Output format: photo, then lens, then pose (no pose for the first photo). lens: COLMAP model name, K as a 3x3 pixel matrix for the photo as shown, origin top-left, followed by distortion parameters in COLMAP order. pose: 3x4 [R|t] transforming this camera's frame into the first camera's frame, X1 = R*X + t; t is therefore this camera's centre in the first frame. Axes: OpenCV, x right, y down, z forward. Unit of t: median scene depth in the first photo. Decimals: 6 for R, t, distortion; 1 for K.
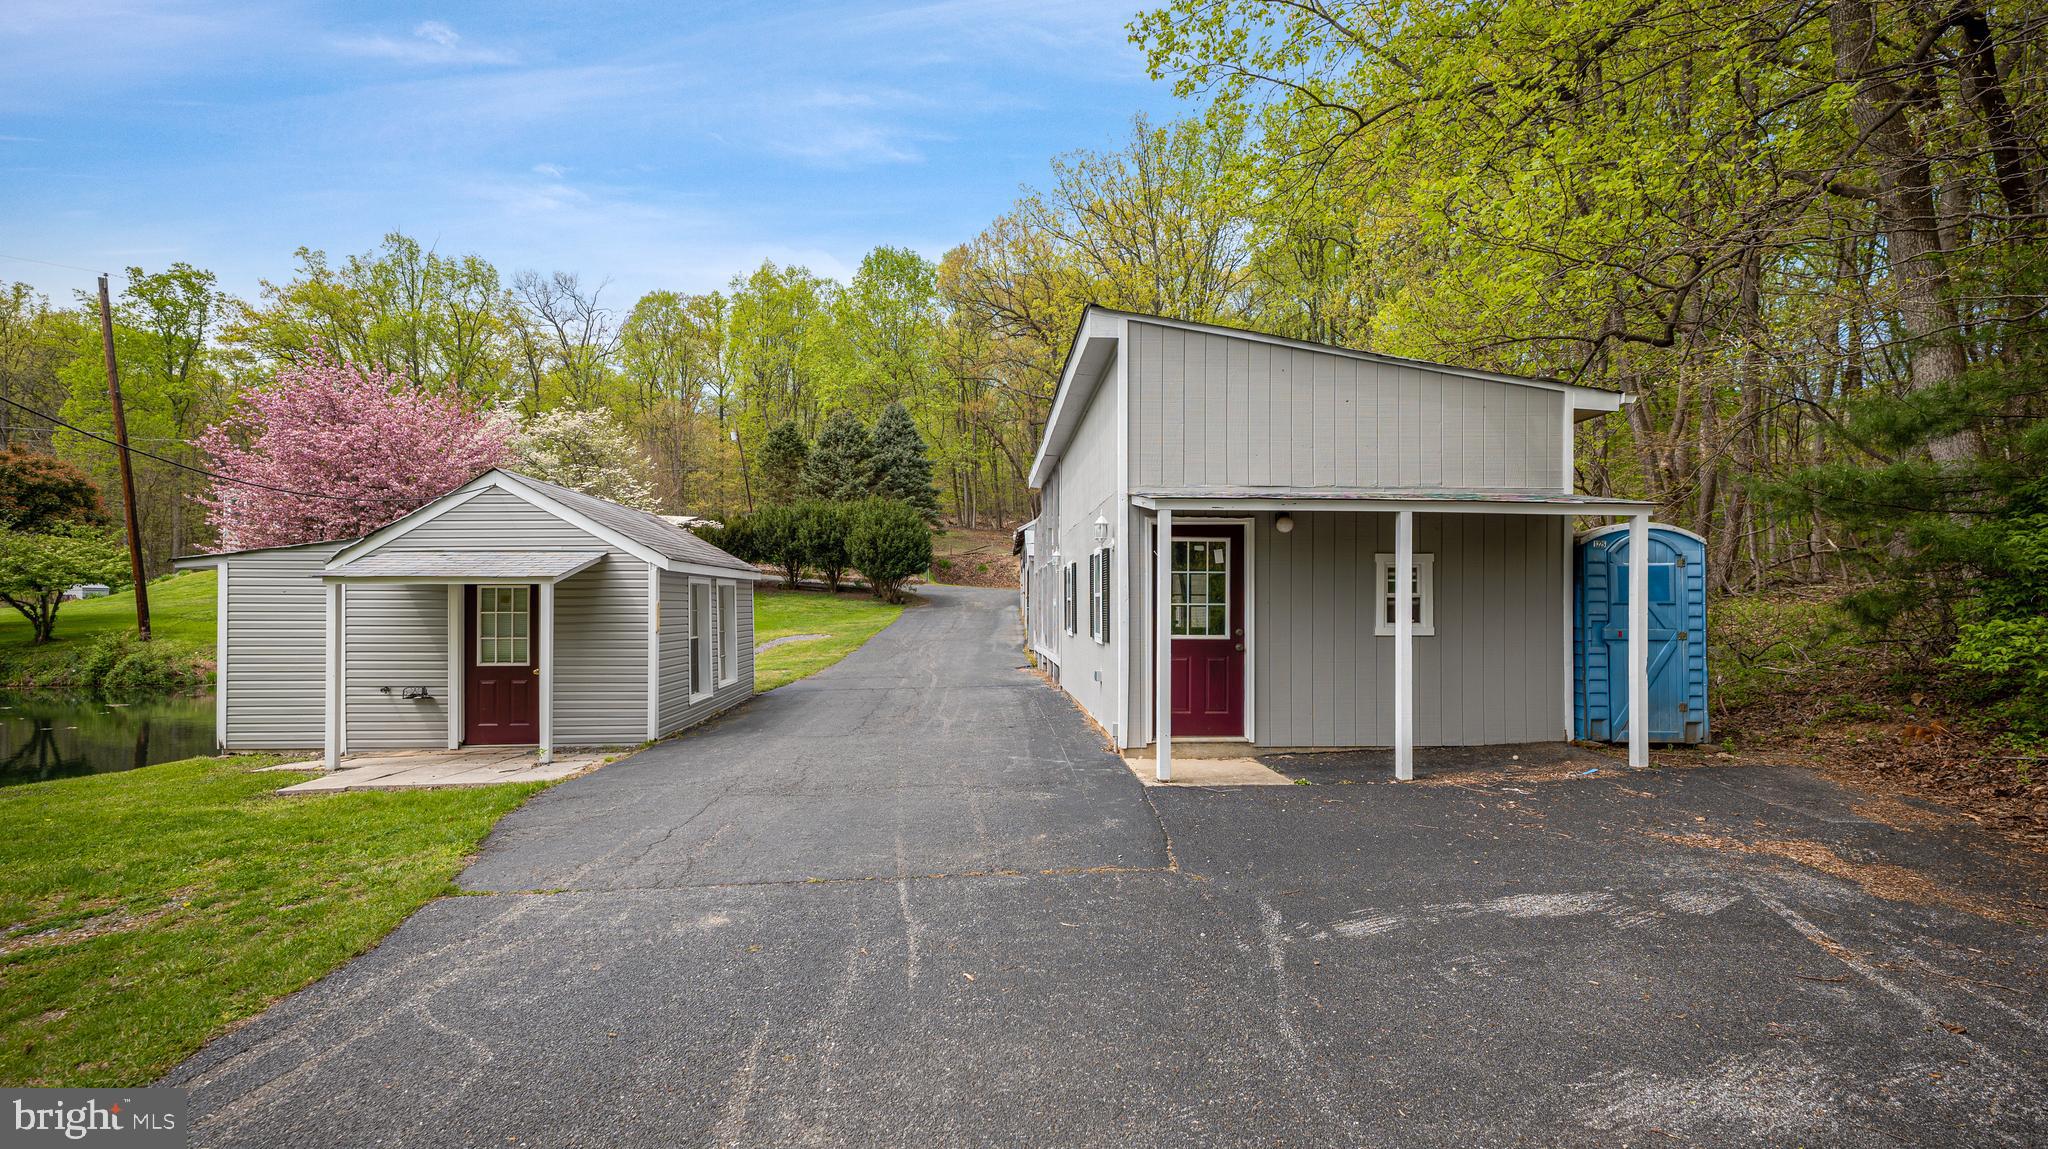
lens RADIAL K [[847.5, 0, 1023.6], [0, 847.5, 610.7], [0, 0, 1]] dist [0.000168, 0.000555]
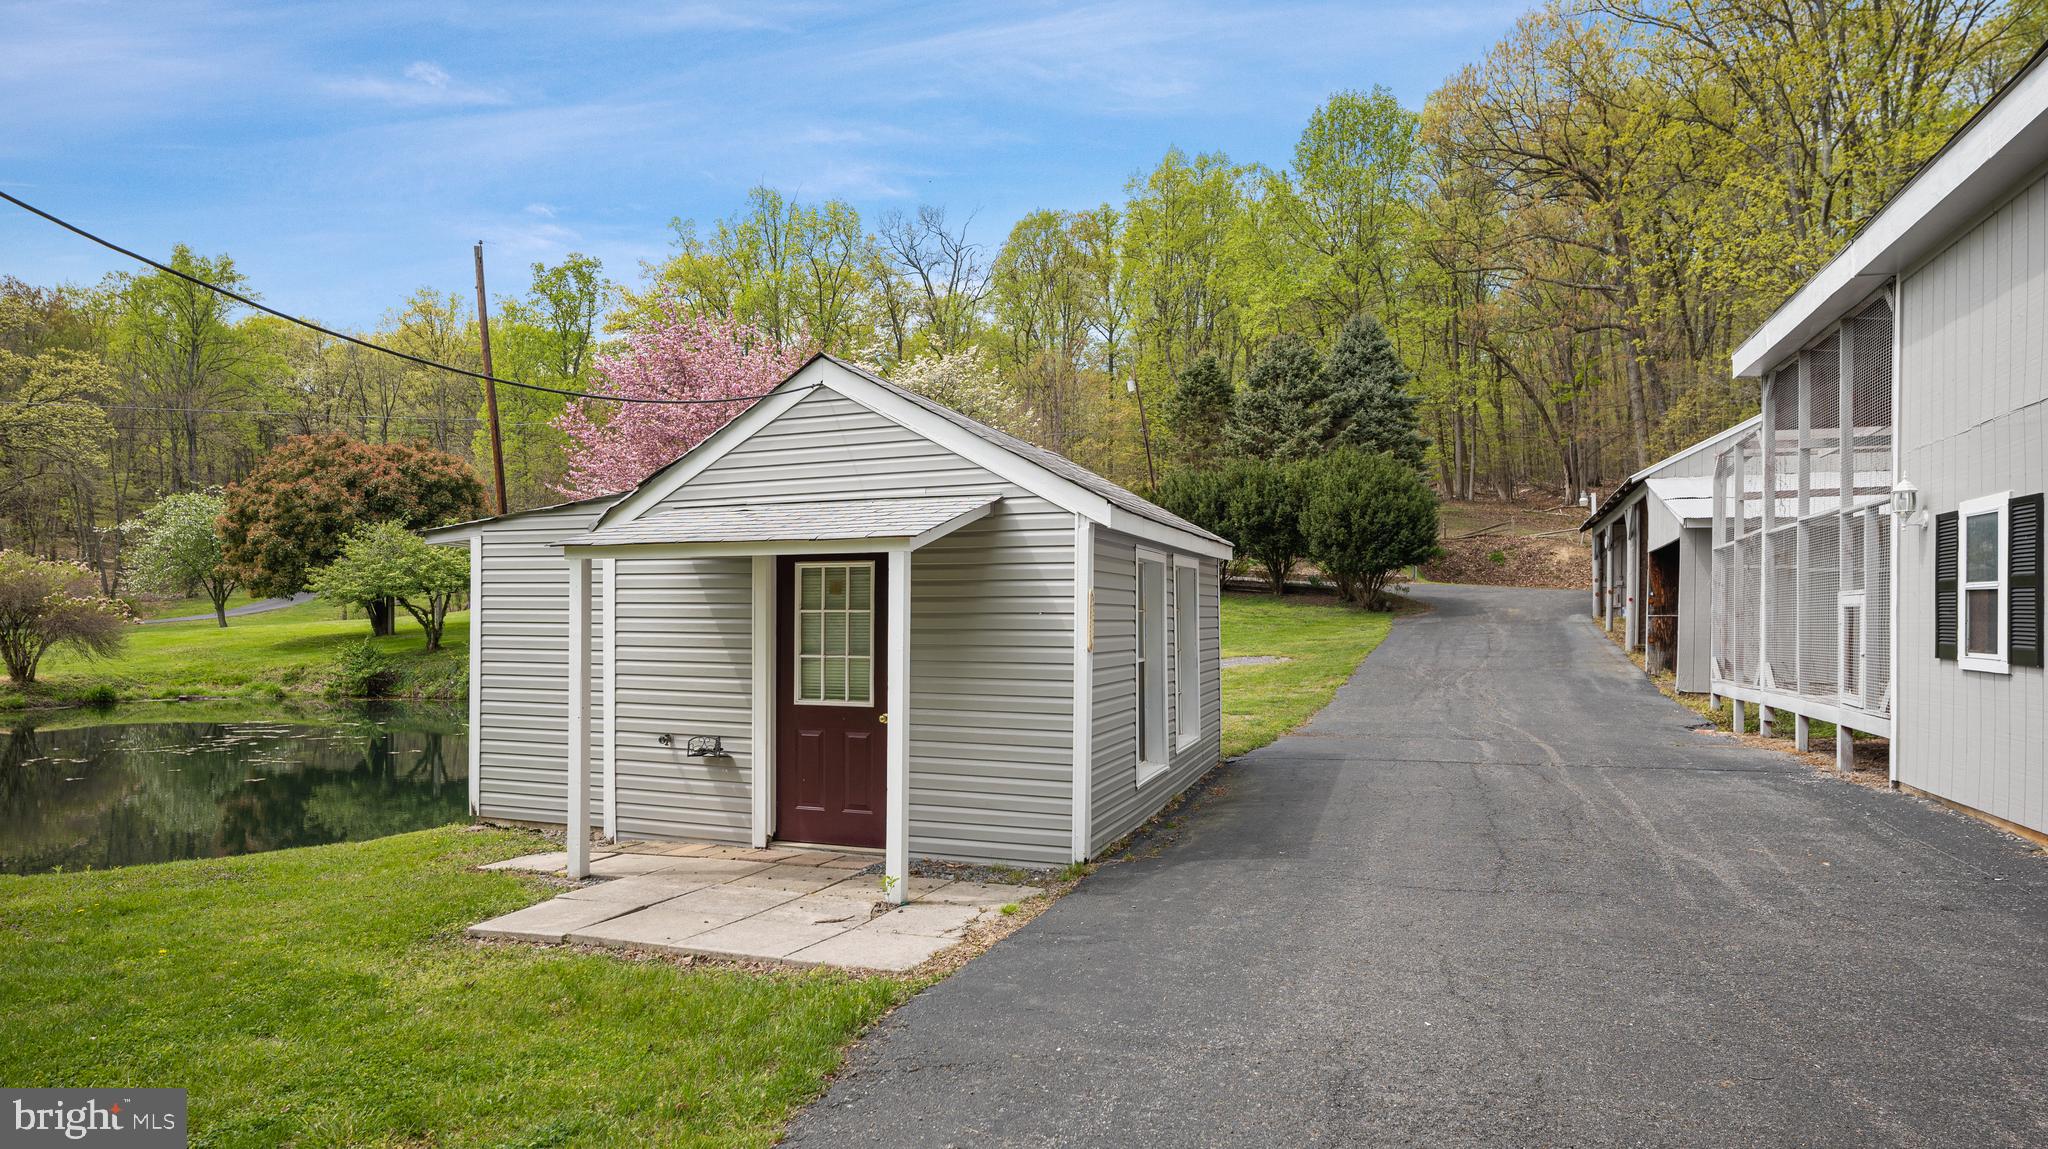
lens RADIAL K [[1143.3, 0, 1021.7], [0, 1143.3, 616.1], [0, 0, 1]] dist [-0.000347, 0.000377]
pose [[0.915331, 0.003116, -0.402690, -0.064816], [-0.005979, 0.999965, -0.005852, 0.003154], [0.402658, 0.007764, 0.915318, 0.118853]]
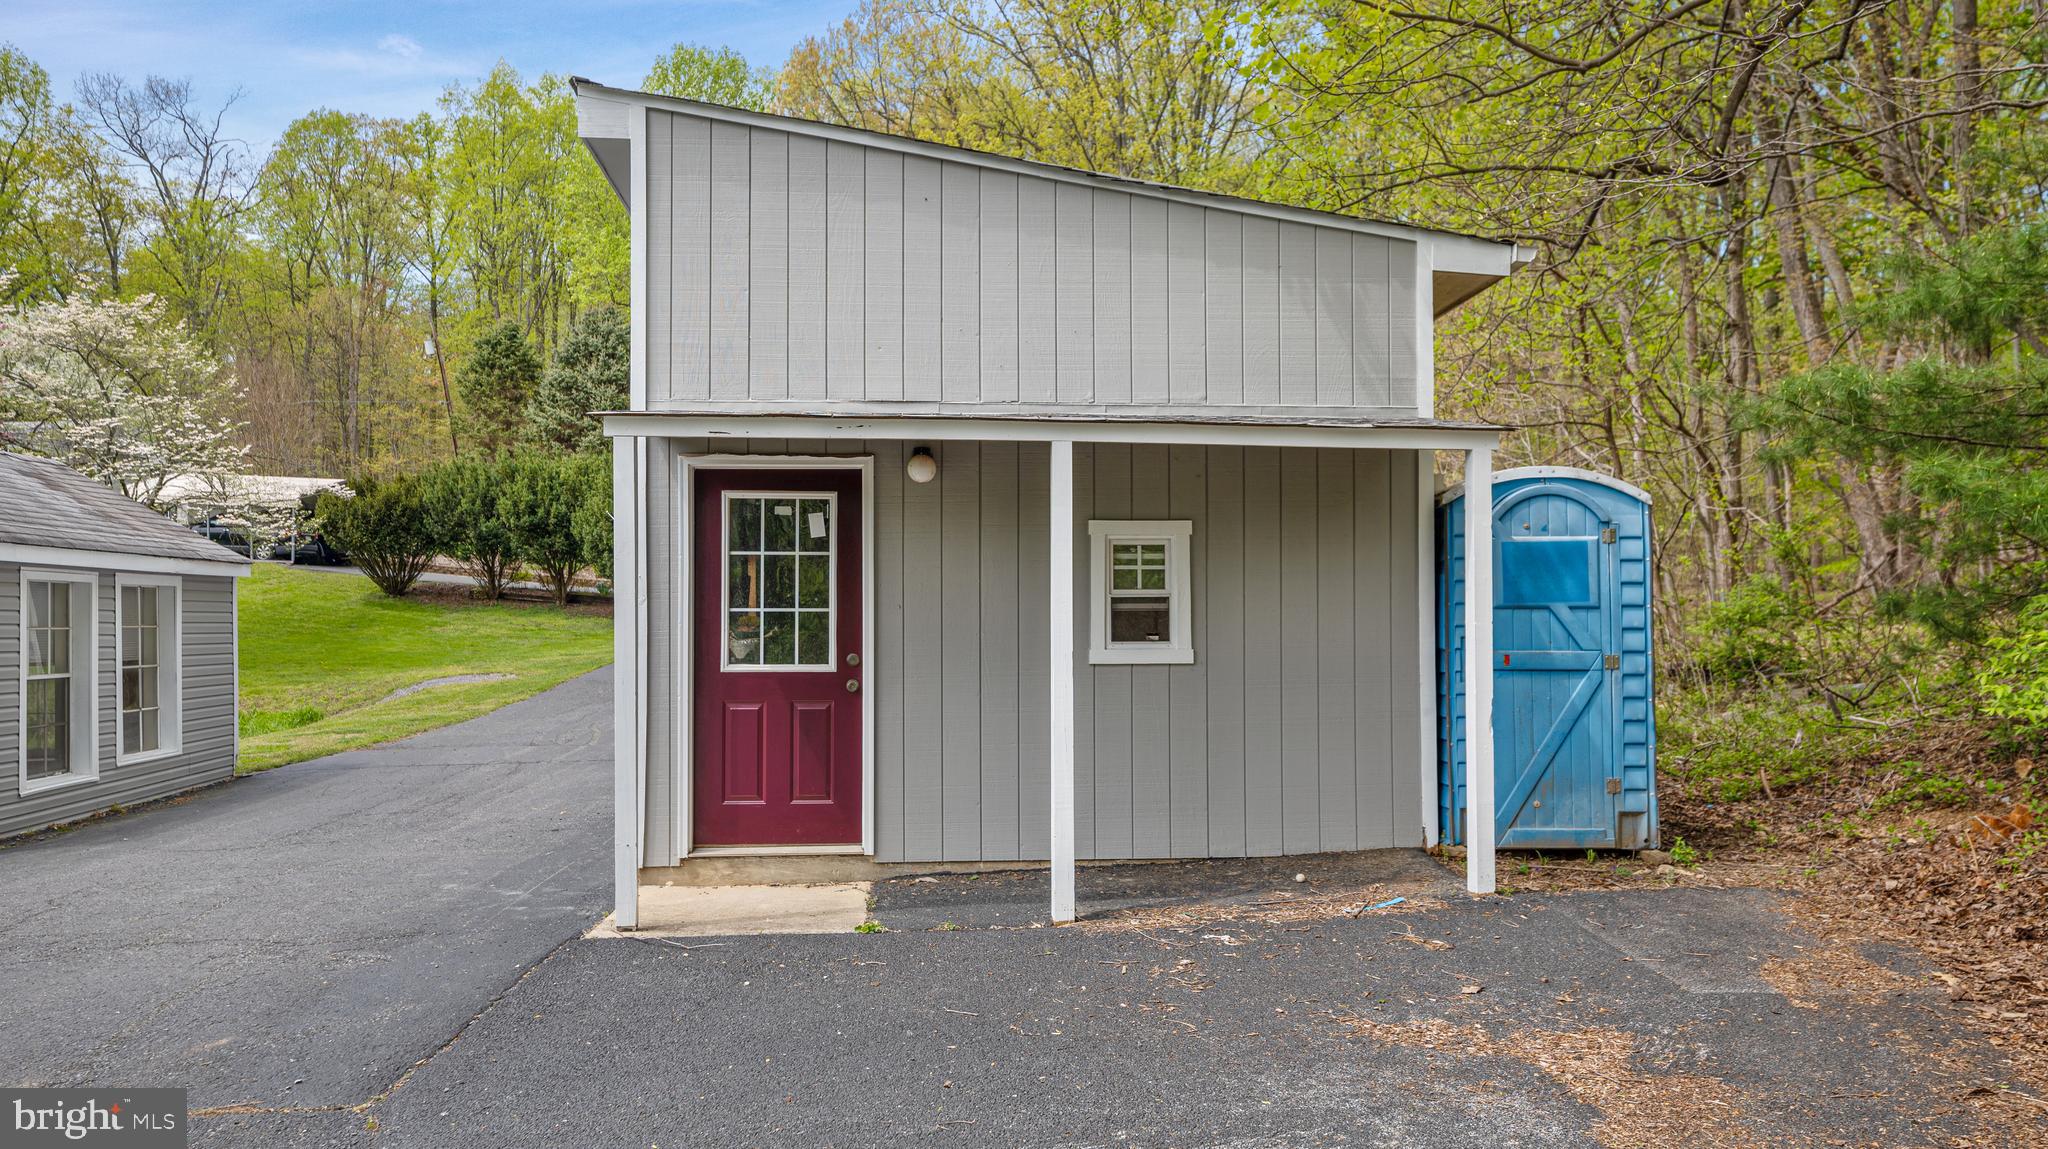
lens RADIAL K [[1369.1, 0, 1021.7], [0, 1369.1, 595.9], [0, 0, 1]] dist [0.003708, -0.005462]
pose [[0.998965, -0.001762, 0.045462, 0.085877], [0.003095, 0.999567, -0.029248, 0.002733], [-0.045391, 0.029359, 0.998538, 0.021977]]
